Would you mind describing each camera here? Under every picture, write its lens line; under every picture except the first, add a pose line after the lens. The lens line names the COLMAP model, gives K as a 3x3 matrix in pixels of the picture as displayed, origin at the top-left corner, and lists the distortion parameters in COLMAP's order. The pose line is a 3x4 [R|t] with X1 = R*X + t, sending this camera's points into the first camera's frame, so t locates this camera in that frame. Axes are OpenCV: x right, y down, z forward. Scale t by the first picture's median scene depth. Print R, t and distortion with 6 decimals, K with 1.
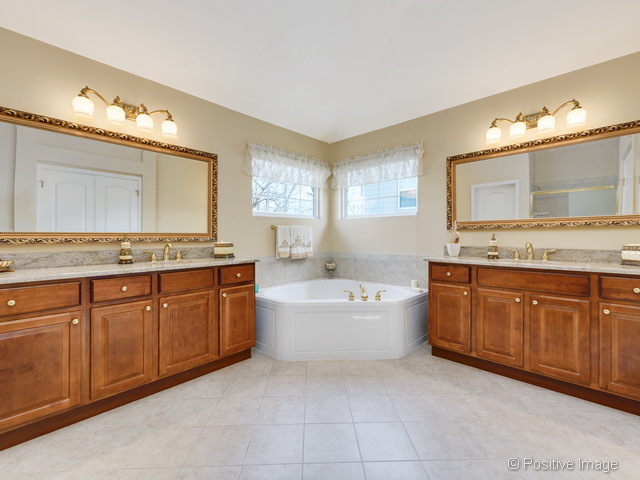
lens RADIAL K [[288.1, 0, 324.6], [0, 288.1, 237.7], [0, 0, 1]] dist [0.028406, -0.000275]
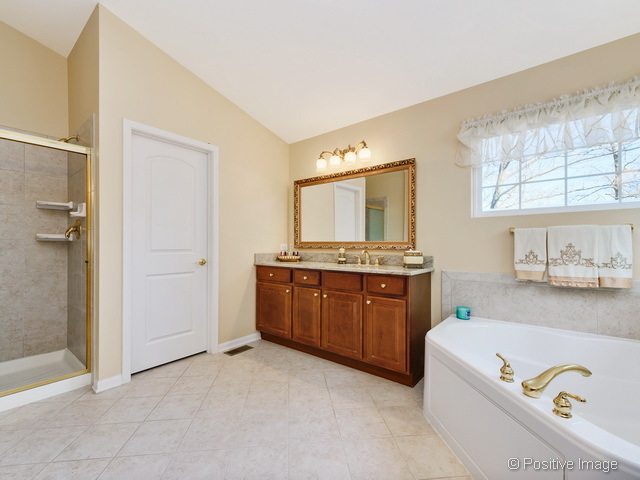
lens RADIAL K [[274.2, 0, 320.5], [0, 274.2, 245.1], [0, 0, 1]] dist [0.001202, 0.000039]
pose [[0.073660, 0.003802, -0.997276, 0.569247], [-0.010454, 0.999941, 0.003040, -0.003485], [0.997229, 0.010202, 0.073696, 0.722587]]
